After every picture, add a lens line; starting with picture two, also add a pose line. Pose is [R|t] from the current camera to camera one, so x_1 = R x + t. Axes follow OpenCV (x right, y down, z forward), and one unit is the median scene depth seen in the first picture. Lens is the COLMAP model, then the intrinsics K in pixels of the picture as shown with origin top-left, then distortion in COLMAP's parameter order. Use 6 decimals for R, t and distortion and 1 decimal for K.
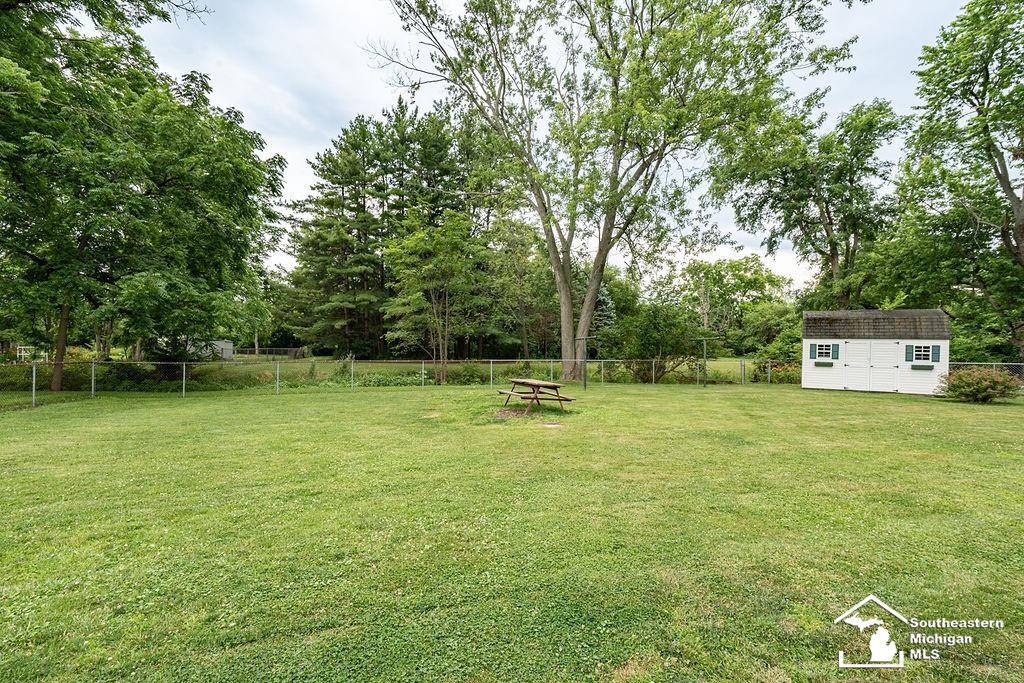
lens RADIAL K [[465.4, 0, 508.1], [0, 465.4, 349.4], [0, 0, 1]] dist [0.003385, 0.000893]
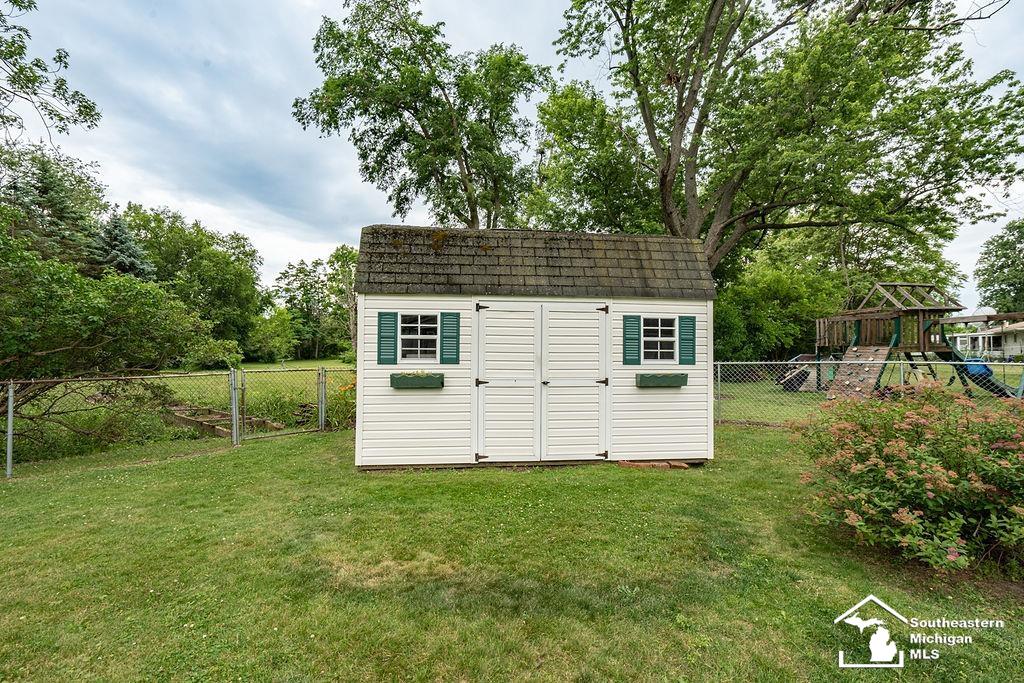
lens RADIAL K [[465.4, 0, 511.4], [0, 465.4, 347.4], [0, 0, 1]] dist [0.003385, 0.000893]
pose [[0.785424, -0.008872, 0.618895, 0.538978], [0.017984, 0.999802, -0.008490, 0.013806], [-0.618697, 0.017798, 0.785428, 0.729491]]
